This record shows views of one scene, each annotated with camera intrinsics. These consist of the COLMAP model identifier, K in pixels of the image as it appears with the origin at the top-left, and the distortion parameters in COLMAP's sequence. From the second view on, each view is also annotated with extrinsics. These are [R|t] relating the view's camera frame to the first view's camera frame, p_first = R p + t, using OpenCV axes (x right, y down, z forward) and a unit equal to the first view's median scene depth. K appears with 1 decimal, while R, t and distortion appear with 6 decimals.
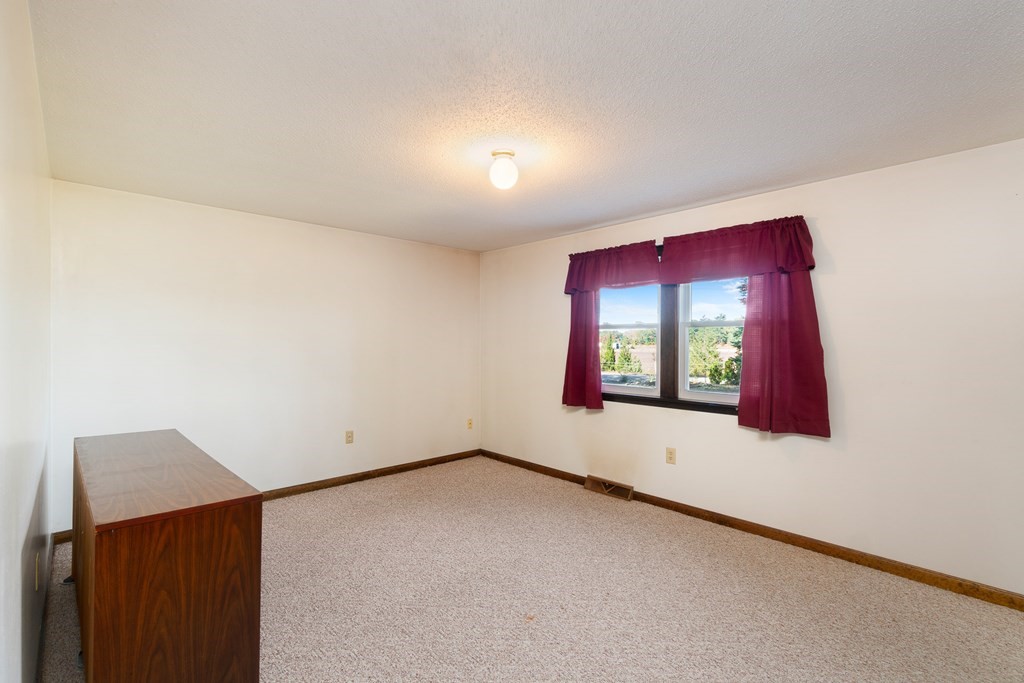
lens RADIAL K [[436.6, 0, 507.7], [0, 436.6, 342.5], [0, 0, 1]] dist [-0.005000, -0.001007]
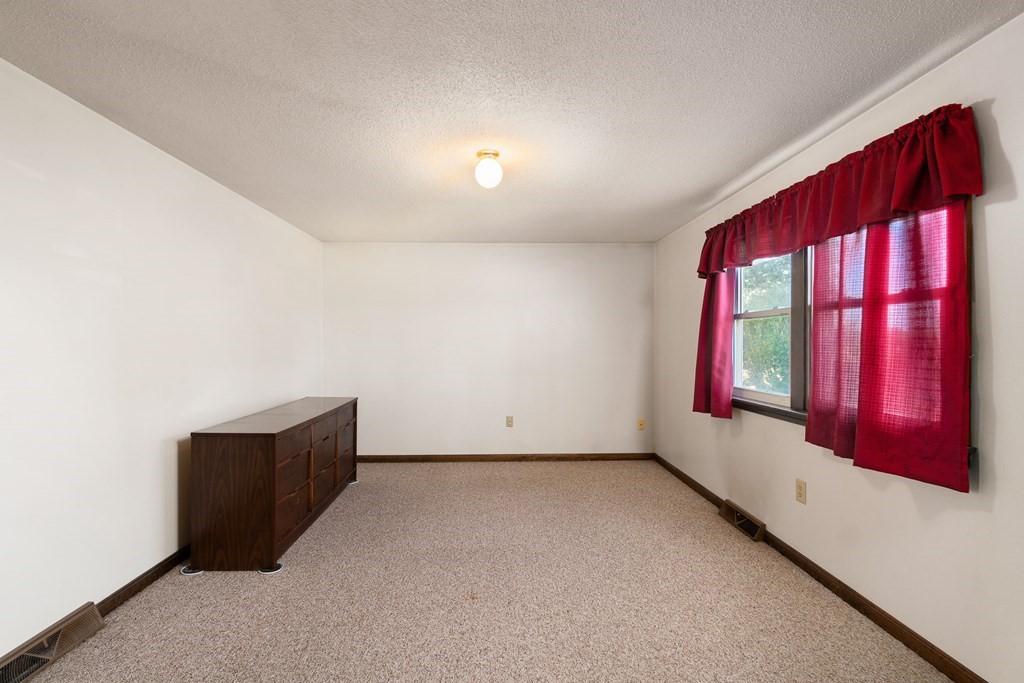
lens RADIAL K [[436.6, 0, 520.7], [0, 436.6, 342.3], [0, 0, 1]] dist [-0.005000, -0.001007]
pose [[0.772455, -0.006715, -0.635034, 0.446757], [0.005859, 0.999977, -0.003447, 0.014316], [0.635043, -0.001058, 0.772476, 0.148122]]
